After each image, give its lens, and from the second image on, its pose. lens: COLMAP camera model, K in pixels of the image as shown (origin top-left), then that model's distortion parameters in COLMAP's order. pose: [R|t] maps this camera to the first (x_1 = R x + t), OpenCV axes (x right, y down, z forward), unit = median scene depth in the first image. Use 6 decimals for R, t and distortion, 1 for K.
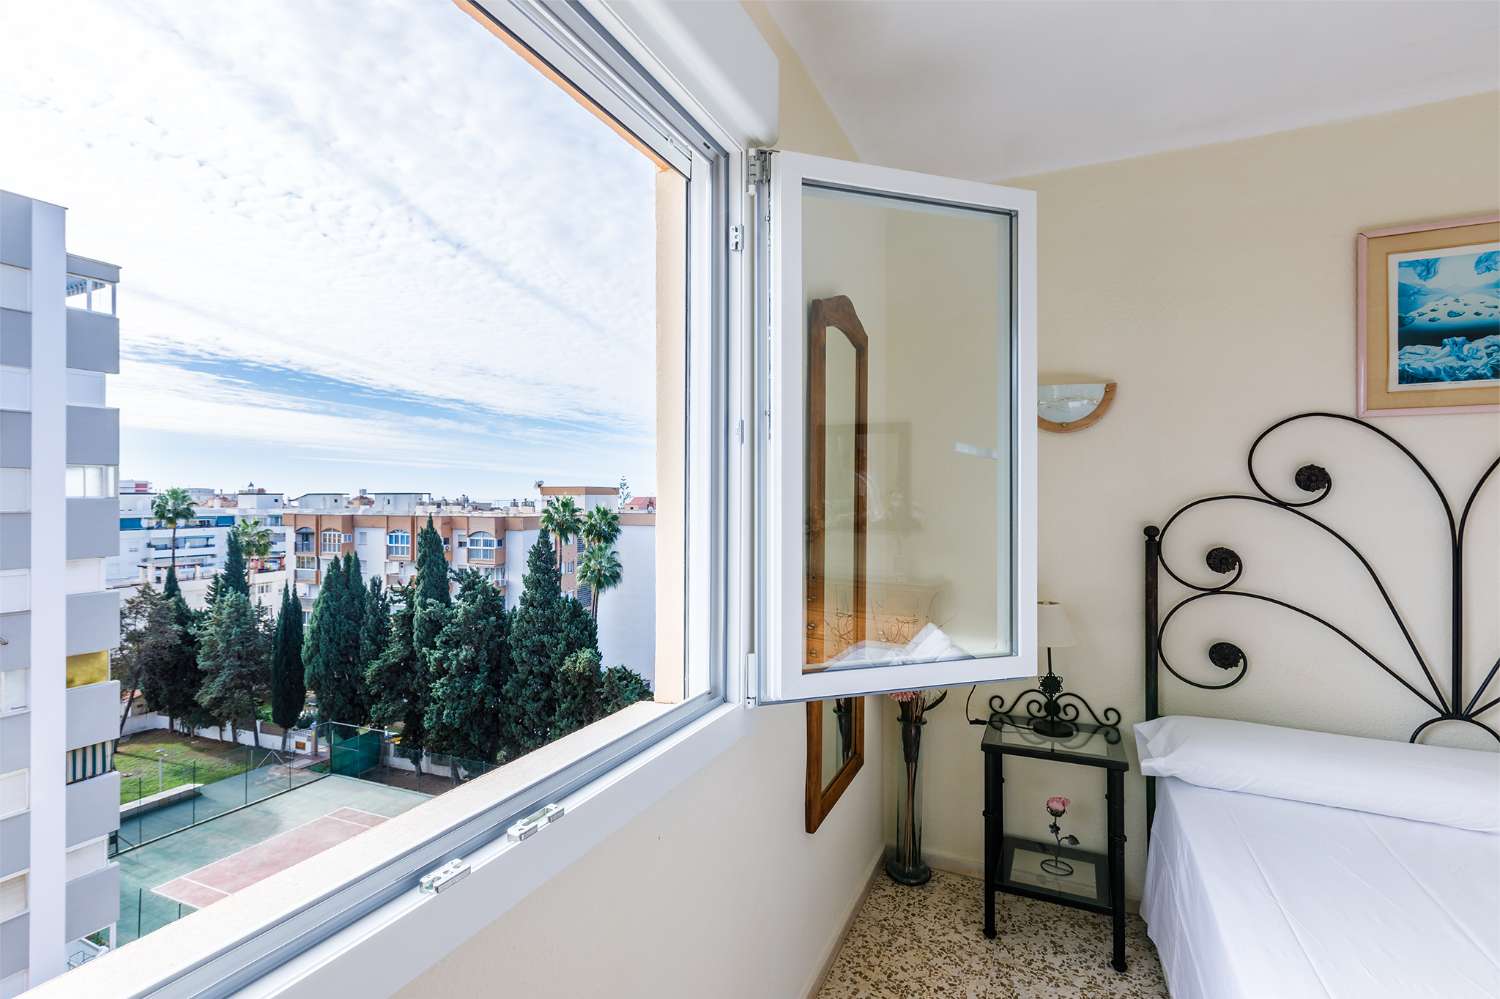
lens RADIAL K [[682.2, 0, 750.4], [0, 682.2, 505.5], [0, 0, 1]] dist [0.003141, -0.001916]
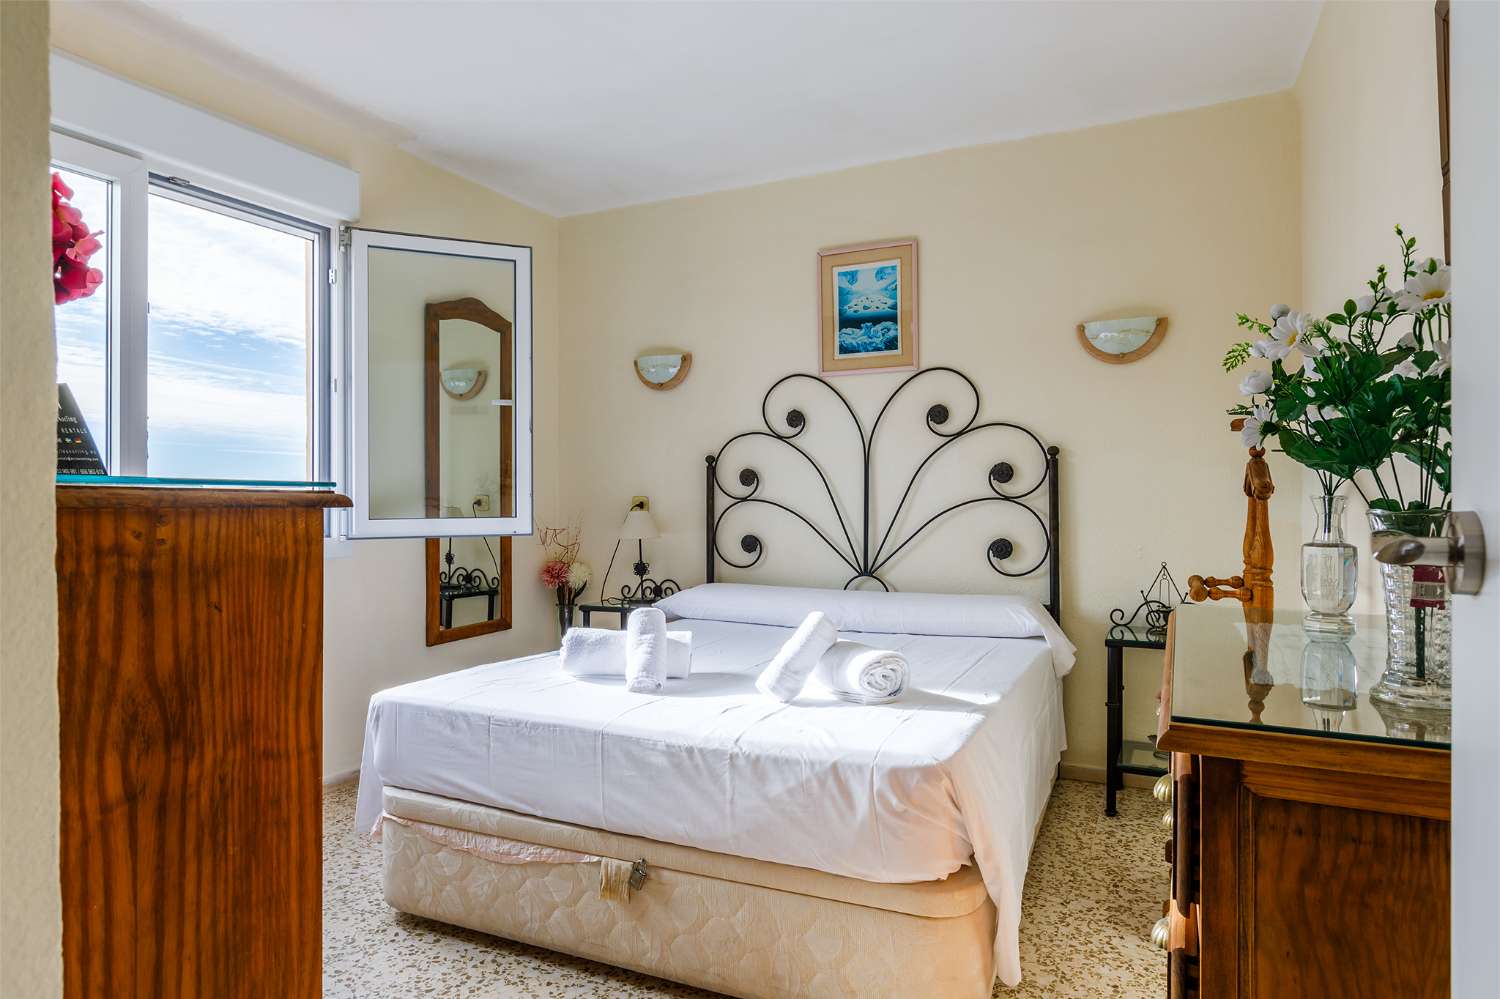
lens RADIAL K [[863.6, 0, 755.0], [0, 863.6, 499.1], [0, 0, 1]] dist [-0.001275, -0.004428]
pose [[0.999934, -0.004959, -0.010389, 0.731298], [0.004872, 0.999953, -0.008384, 0.142495], [0.010430, 0.008333, 0.999911, -0.820755]]
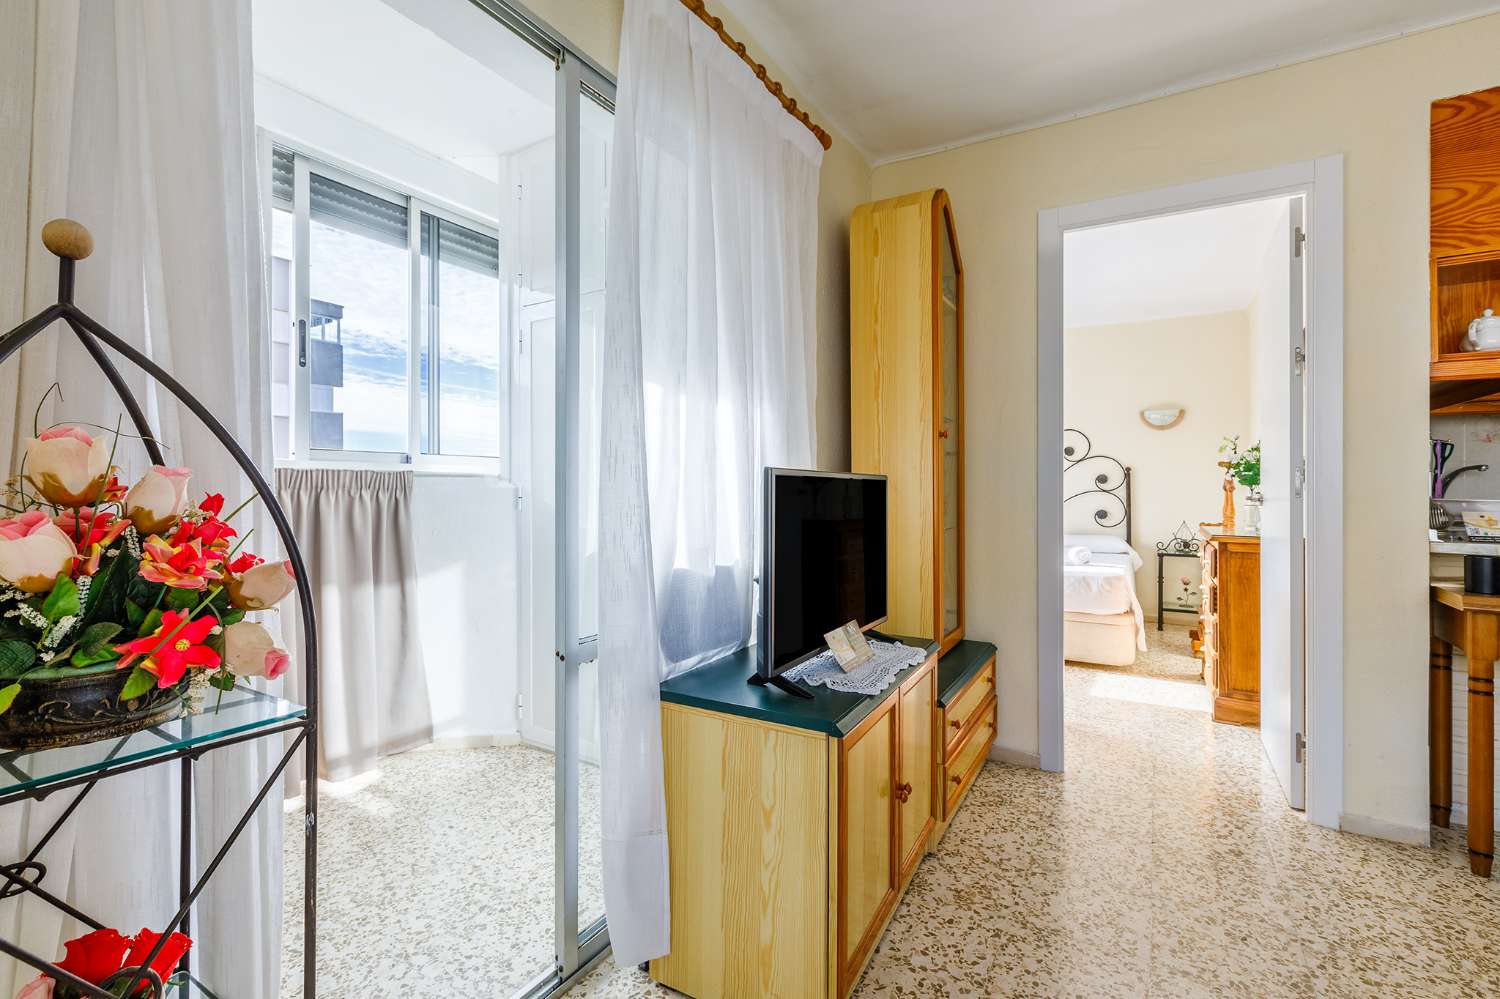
lens RADIAL K [[682.2, 0, 762.3], [0, 682.2, 481.6], [0, 0, 1]] dist [0.003141, -0.001916]
pose [[0.997053, -0.001773, -0.076700, 0.031383], [0.000448, 0.999850, -0.017287, 0.139112], [0.076720, 0.017202, 0.996904, -2.025787]]
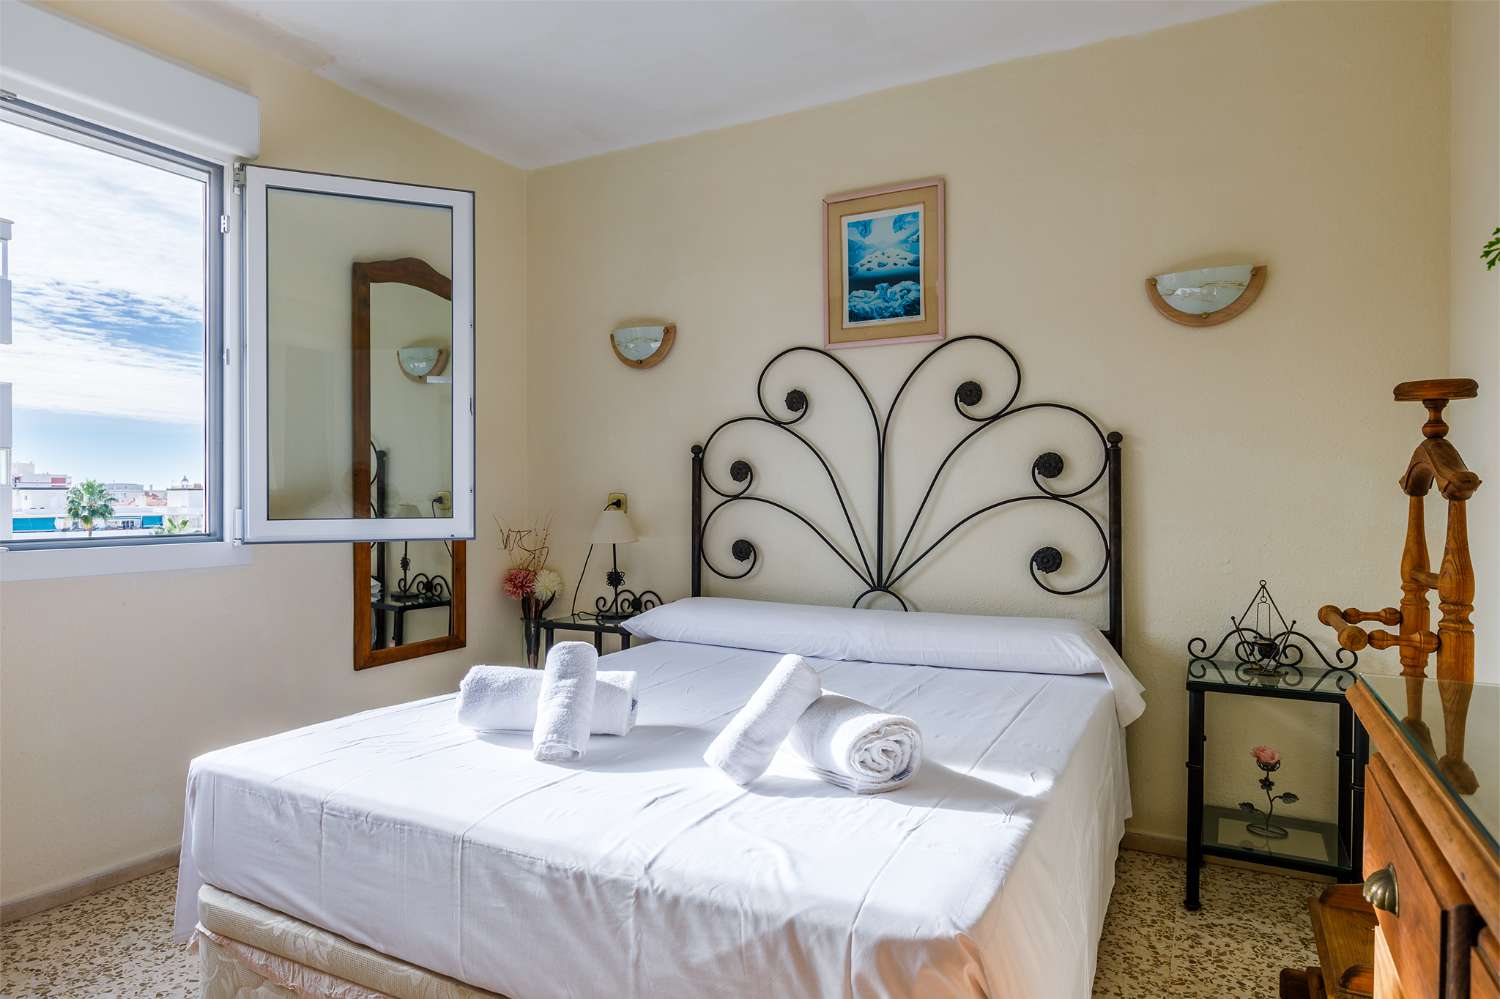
lens RADIAL K [[863.6, 0, 750.9], [0, 863.6, 501.3], [0, 0, 1]] dist [-0.001275, -0.004428]
pose [[0.998575, -0.001190, -0.053344, 0.798306], [0.000972, 0.999991, -0.004102, 0.141077], [0.053348, 0.004045, 0.998568, -0.521656]]
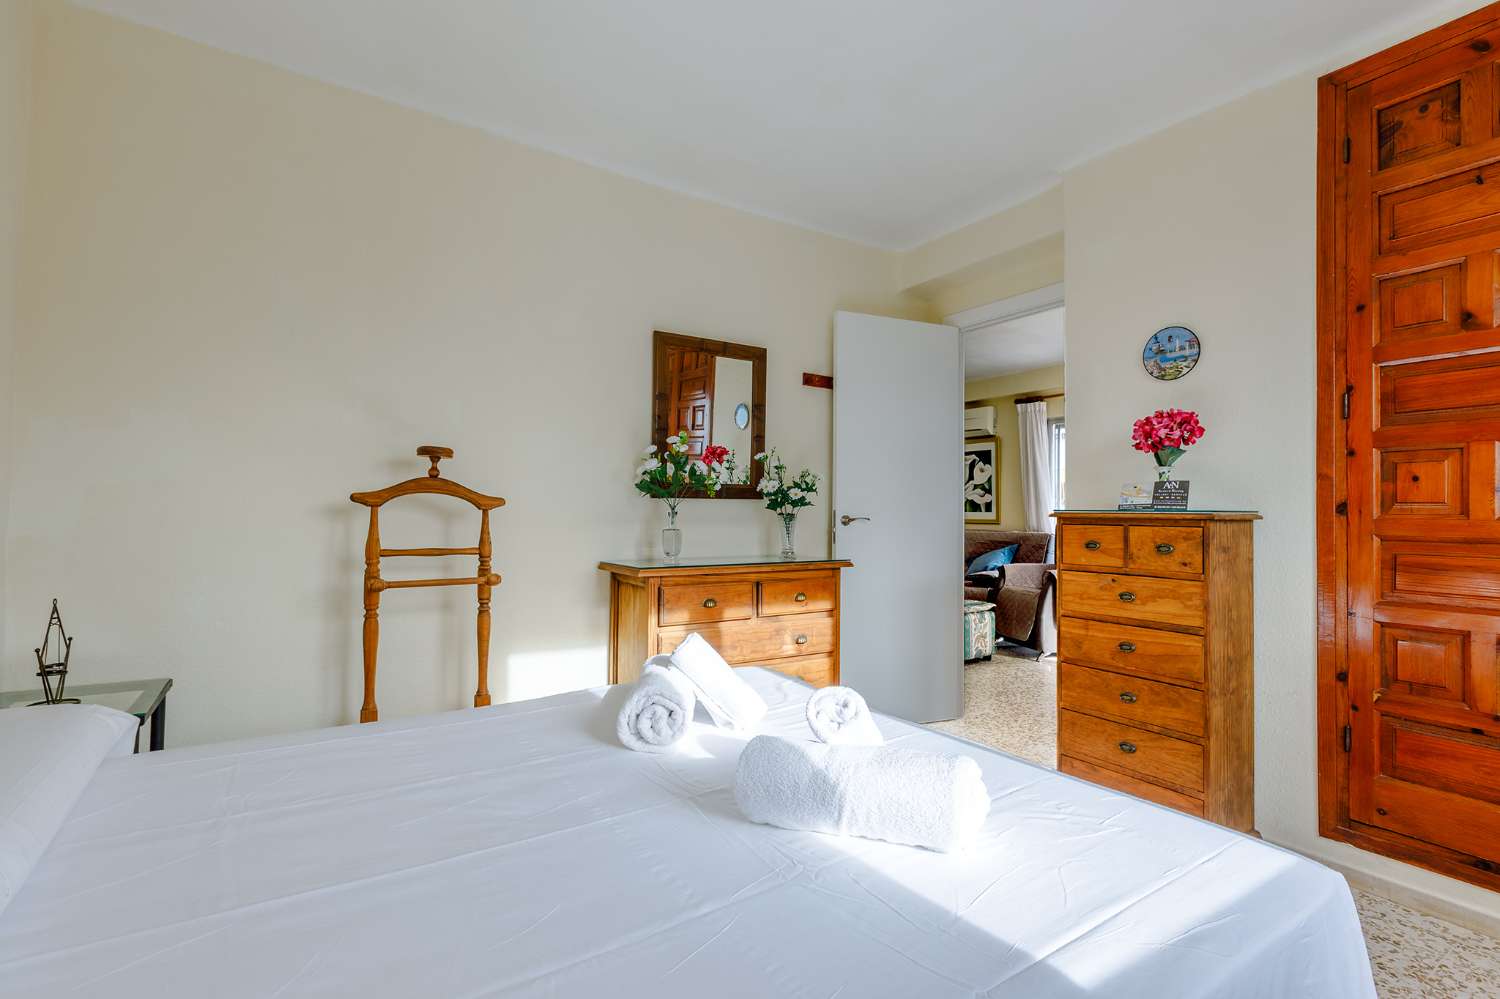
lens RADIAL K [[682.2, 0, 744.9], [0, 682.2, 508.7], [0, 0, 1]] dist [0.003141, -0.001916]
pose [[-0.845620, -0.014195, 0.533596, 0.344414], [-0.014373, 0.999889, 0.003821, 0.125488], [-0.533591, -0.004438, -0.845731, 0.848980]]
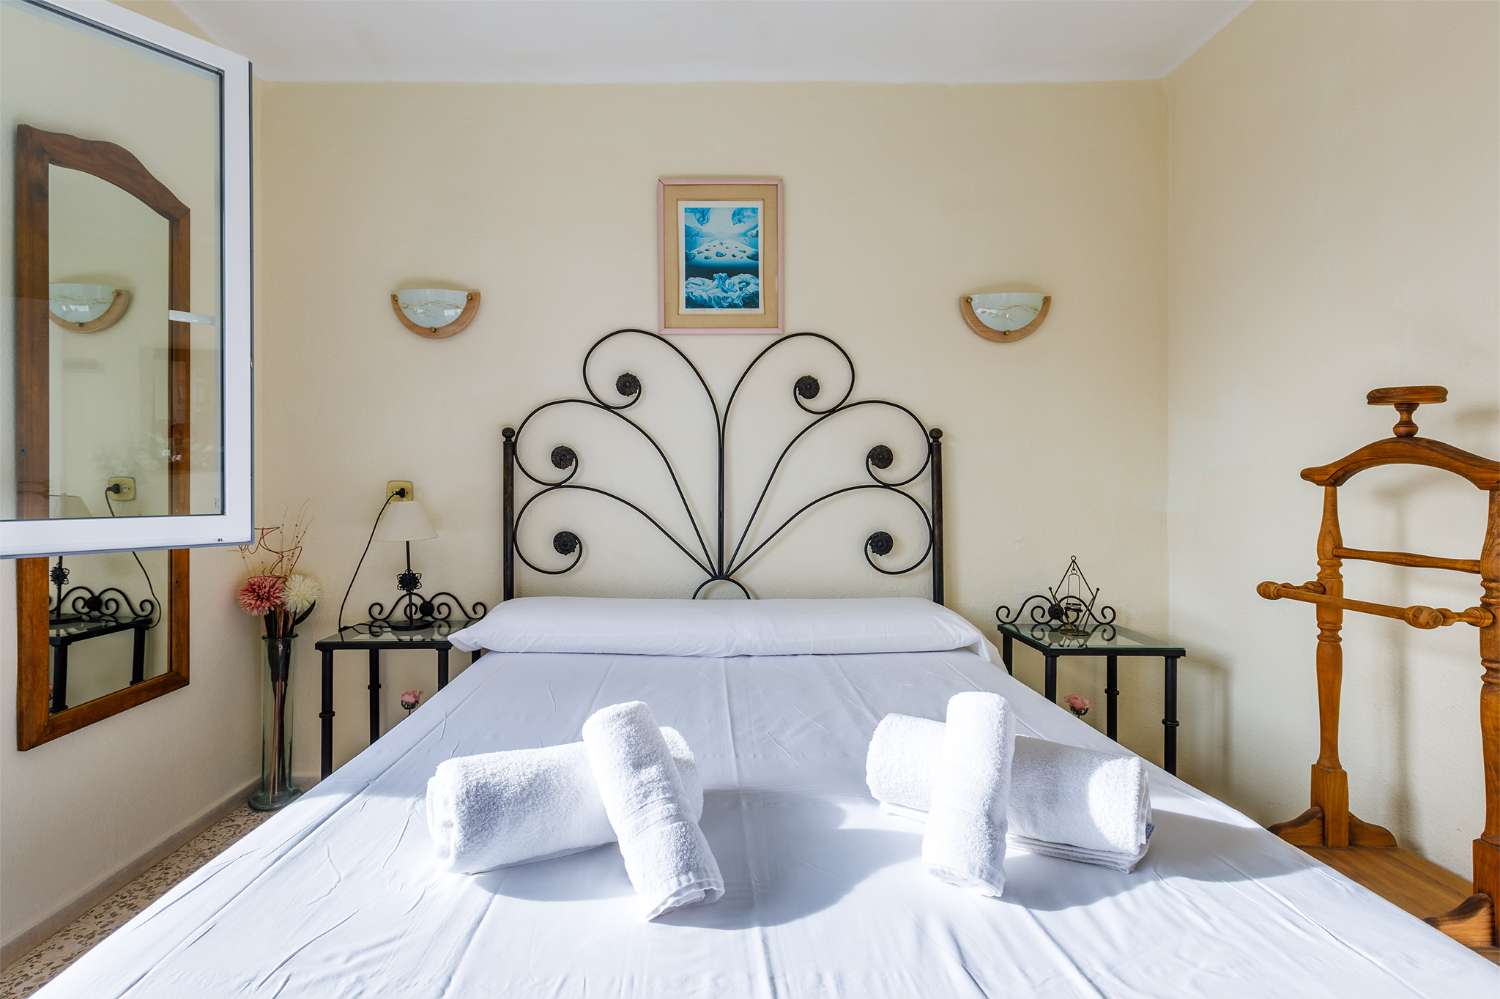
lens RADIAL K [[682.2, 0, 691.7], [0, 682.2, 489.3], [0, 0, 1]] dist [0.003141, -0.001916]
pose [[0.913443, -0.002688, 0.406957, 0.433637], [0.003744, 0.999991, -0.001800, 0.136253], [-0.406949, 0.003168, 0.913446, -0.103469]]
